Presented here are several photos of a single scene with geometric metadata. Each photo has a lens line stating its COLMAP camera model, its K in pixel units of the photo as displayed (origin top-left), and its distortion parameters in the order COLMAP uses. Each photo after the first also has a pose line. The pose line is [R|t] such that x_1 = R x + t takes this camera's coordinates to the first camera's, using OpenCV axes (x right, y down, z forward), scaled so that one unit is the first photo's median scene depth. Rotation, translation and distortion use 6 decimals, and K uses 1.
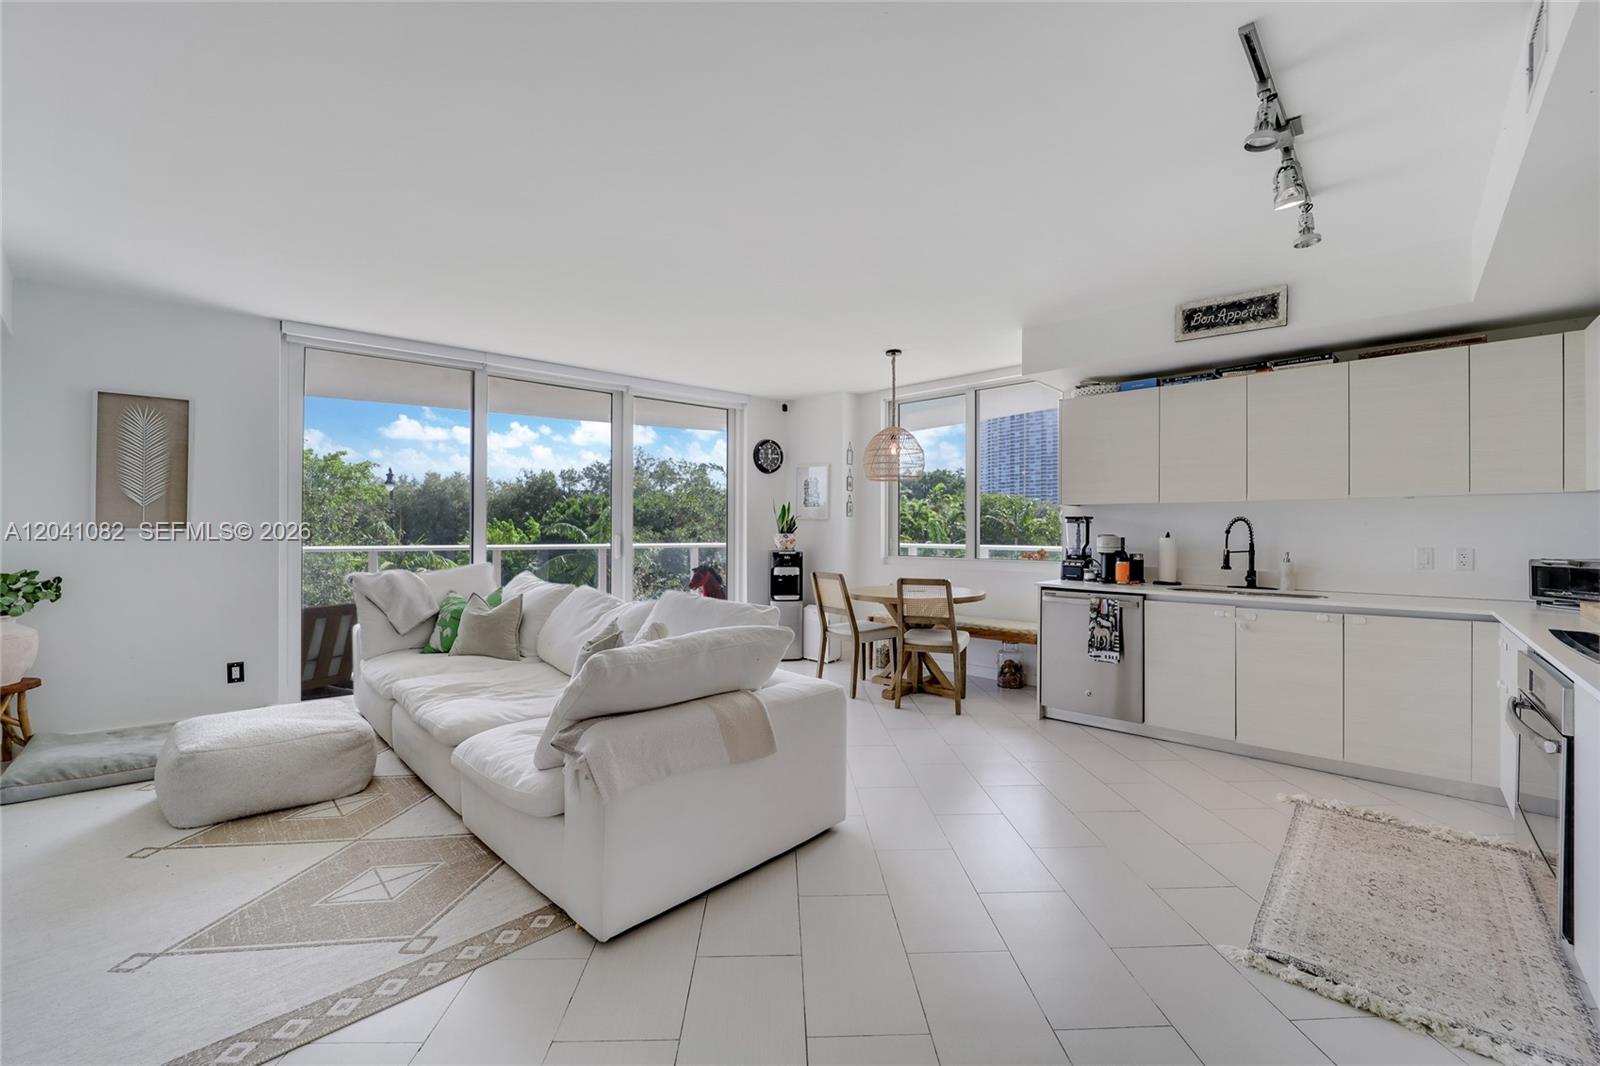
lens RADIAL K [[647.8, 0, 801.1], [0, 647.8, 530.2], [0, 0, 1]] dist [-0.009545, 0.000239]
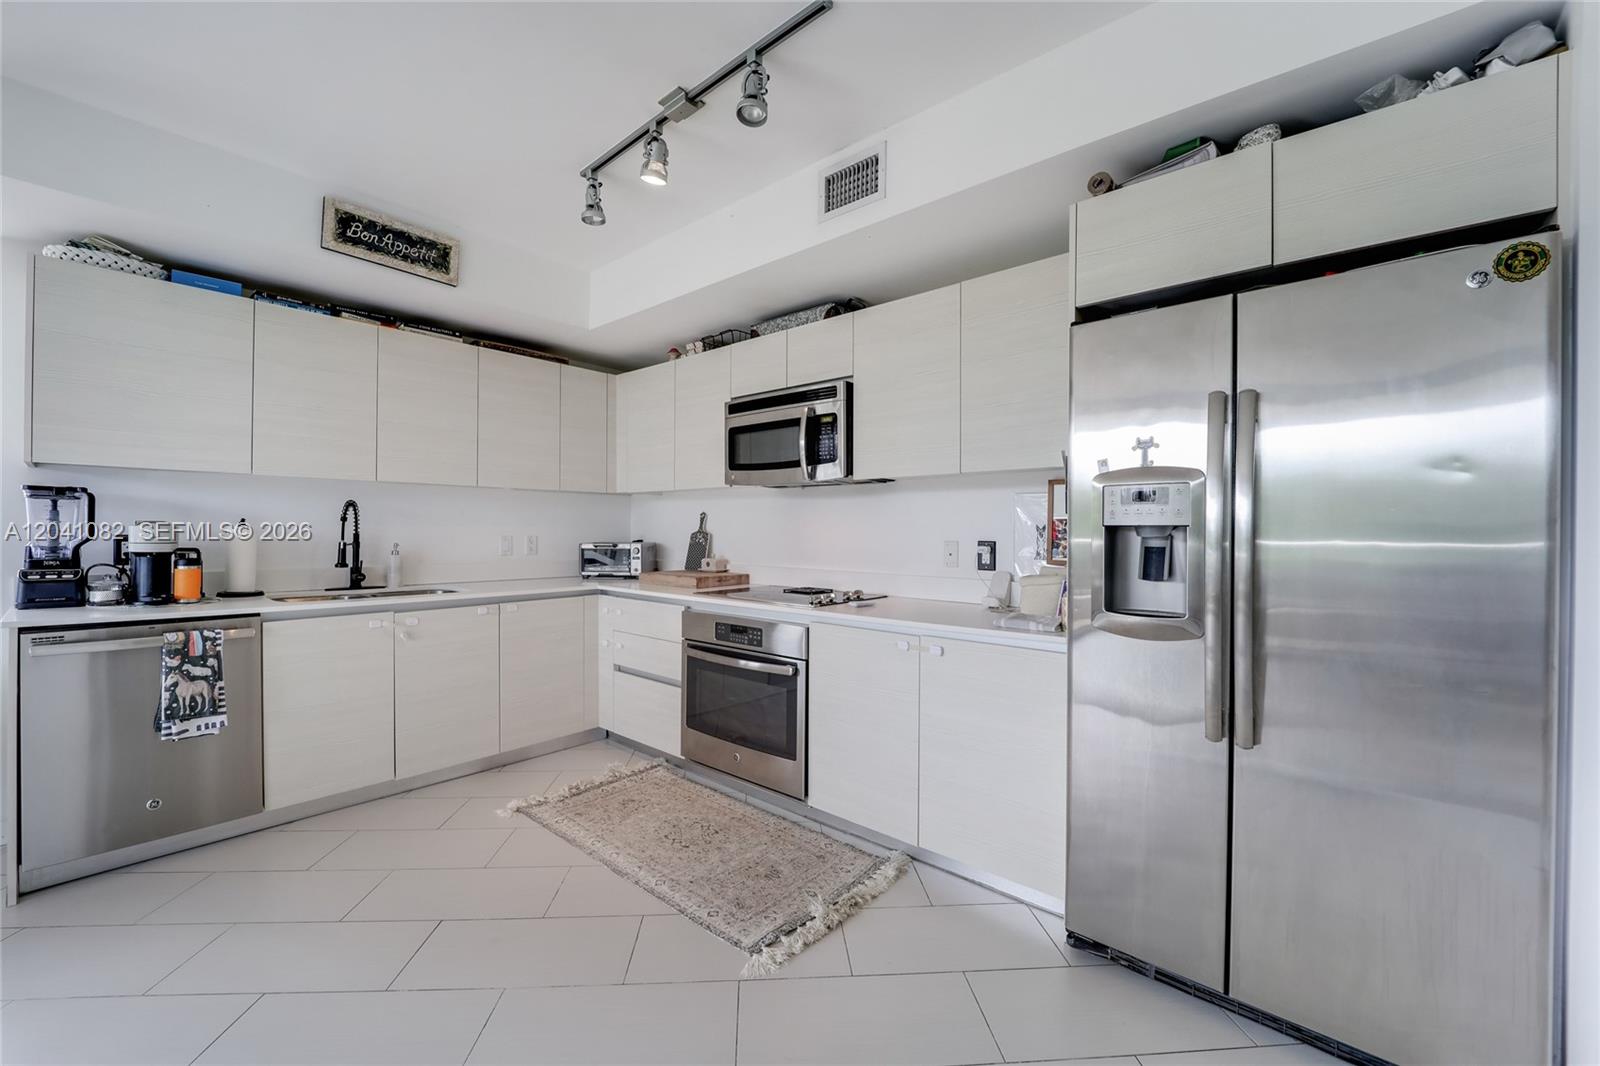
lens RADIAL K [[647.8, 0, 795.8], [0, 647.8, 531.9], [0, 0, 1]] dist [-0.009545, 0.000239]
pose [[-0.024862, -0.005396, 0.999676, -0.126954], [-0.008106, 0.999954, 0.005196, 0.009583], [-0.999658, -0.007974, -0.024905, 0.471821]]
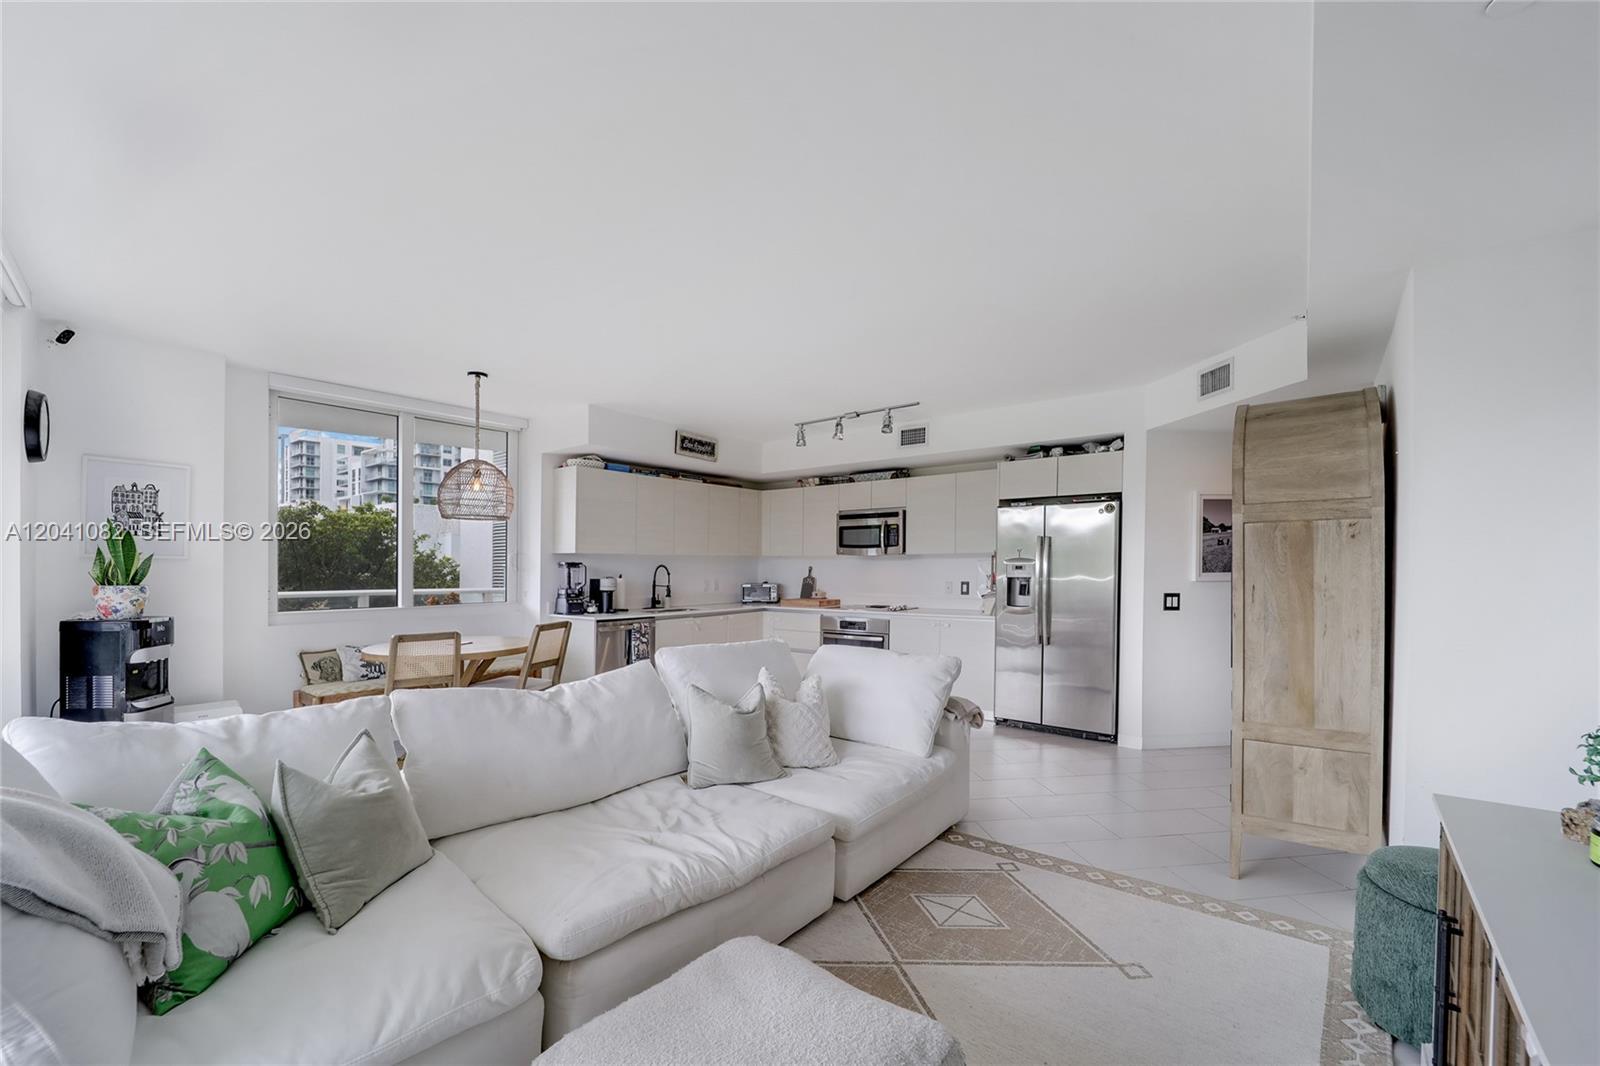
lens RADIAL K [[647.8, 0, 804.0], [0, 647.8, 598.0], [0, 0, 1]] dist [-0.009545, 0.000239]
pose [[-0.093422, -0.050112, 0.994365, -0.980326], [-0.000764, 0.998736, 0.050260, -0.018192], [-0.995626, 0.003936, -0.093343, 0.791331]]
